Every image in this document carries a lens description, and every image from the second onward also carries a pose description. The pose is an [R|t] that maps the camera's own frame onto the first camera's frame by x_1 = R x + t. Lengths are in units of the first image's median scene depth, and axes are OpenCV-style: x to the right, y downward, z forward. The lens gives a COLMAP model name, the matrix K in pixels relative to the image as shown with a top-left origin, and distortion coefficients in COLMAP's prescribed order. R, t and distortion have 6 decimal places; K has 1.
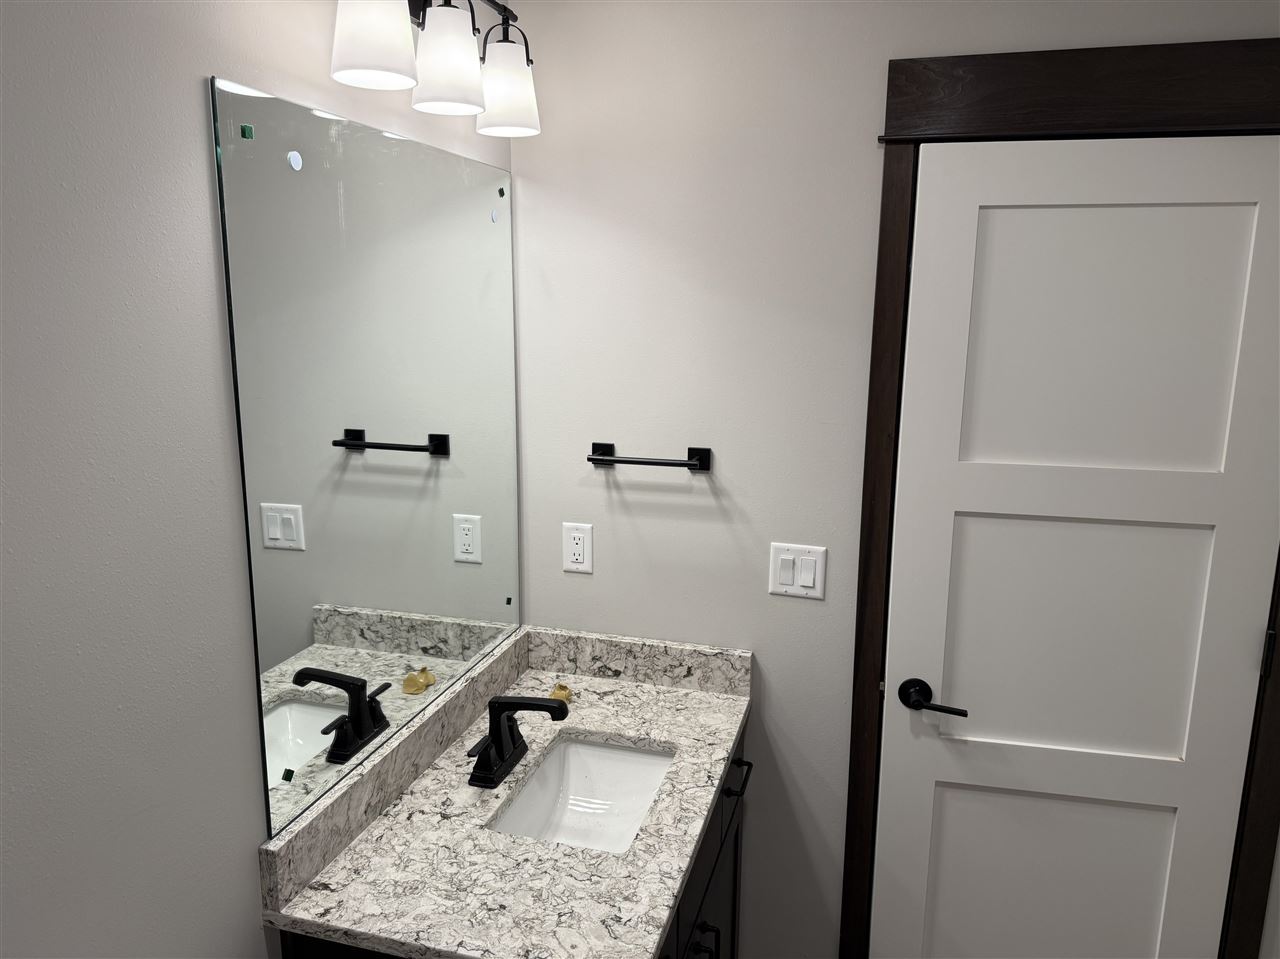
lens RADIAL K [[903.9, 0, 633.9], [0, 903.9, 471.8], [0, 0, 1]] dist [0.046717, -0.060513]
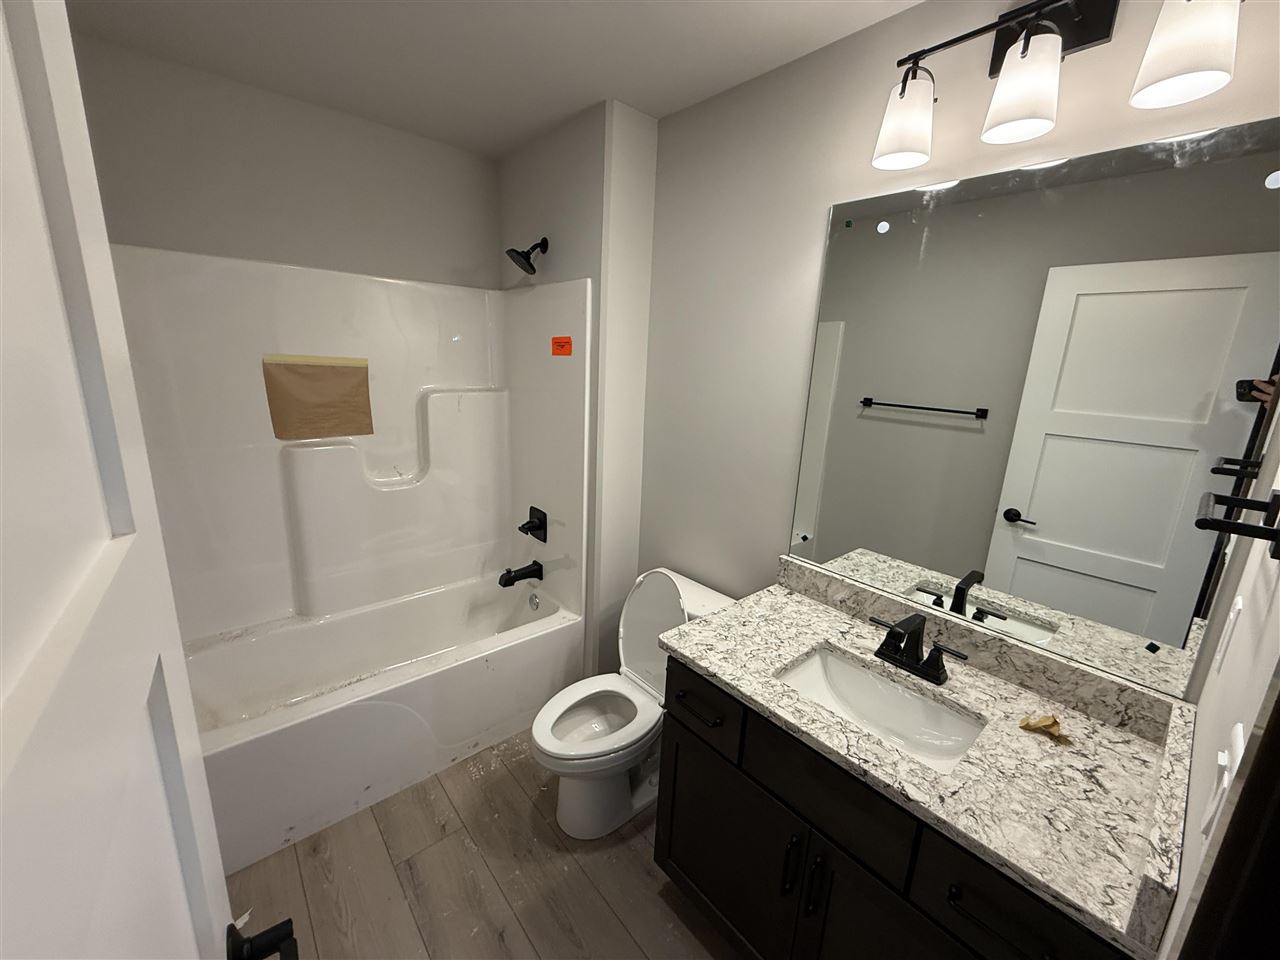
lens RADIAL K [[513.5, 0, 635.3], [0, 513.5, 479.3], [0, 0, 1]] dist [-0.005961, 0.002183]
pose [[-0.545685, 0.170992, -0.820360, 0.741515], [-0.203655, 0.922550, 0.327759, -0.099137], [0.812867, 0.345923, -0.468598, 1.113912]]
